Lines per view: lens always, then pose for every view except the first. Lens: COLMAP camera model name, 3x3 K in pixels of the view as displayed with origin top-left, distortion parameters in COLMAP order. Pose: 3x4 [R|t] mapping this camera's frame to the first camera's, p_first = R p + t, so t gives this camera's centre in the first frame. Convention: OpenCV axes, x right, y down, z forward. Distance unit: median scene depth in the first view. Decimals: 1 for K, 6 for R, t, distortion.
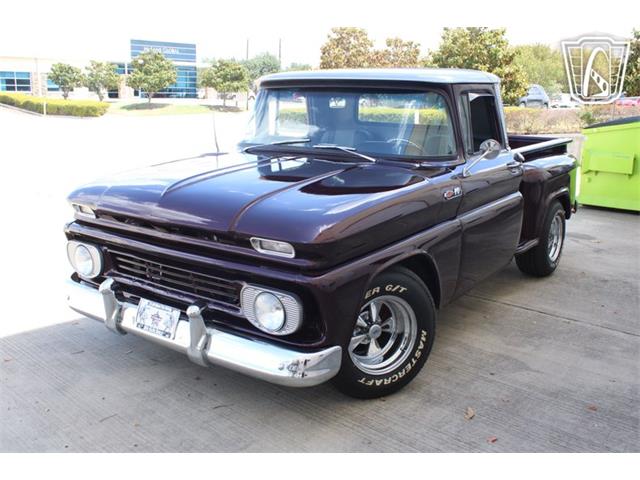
lens RADIAL K [[641.4, 0, 318.0], [0, 641.4, 242.7], [0, 0, 1]] dist [-0.055038, 0.000000]
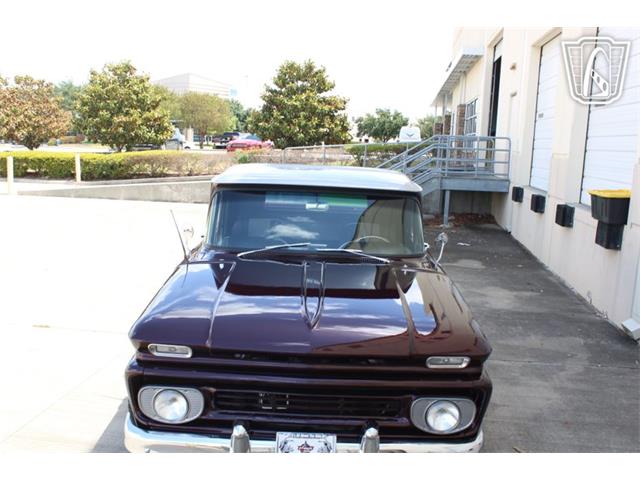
lens RADIAL K [[616.5, 0, 313.8], [0, 616.5, 235.1], [0, 0, 1]] dist [-0.067428, 0.000000]
pose [[0.809682, -0.082756, 0.581004, -0.660671], [0.110971, 0.993737, -0.013104, -0.172775], [-0.576281, 0.075085, 0.813795, 0.152246]]
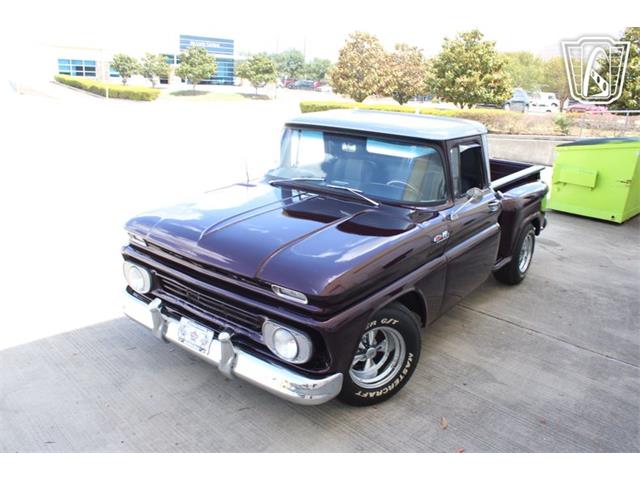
lens RADIAL K [[535.0, 0, 317.8], [0, 535.0, 244.9], [0, 0, 1]] dist [-0.105811, 0.053181]
pose [[0.999027, 0.038565, -0.021394, 0.000766], [-0.036923, 0.996687, 0.072463, -0.118377], [0.024118, -0.071603, 0.997142, -0.003547]]
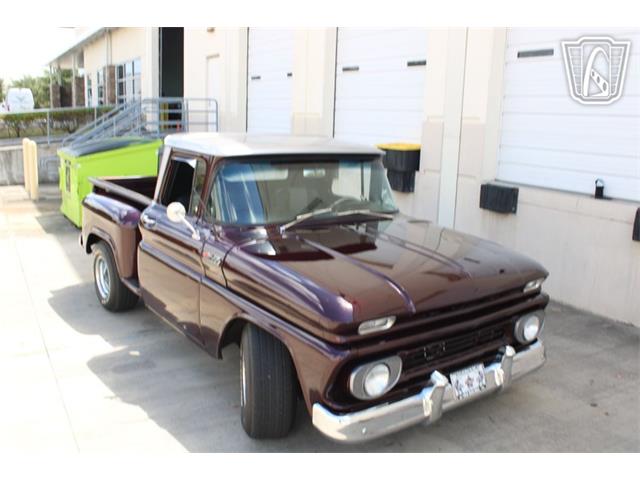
lens RADIAL K [[616.5, 0, 320.1], [0, 616.5, 243.2], [0, 0, 1]] dist [-0.067428, 0.000000]
pose [[0.278030, -0.213465, 0.936553, -1.115663], [0.193582, 0.967442, 0.163038, -0.303737], [-0.940864, 0.135970, 0.310301, 0.745306]]
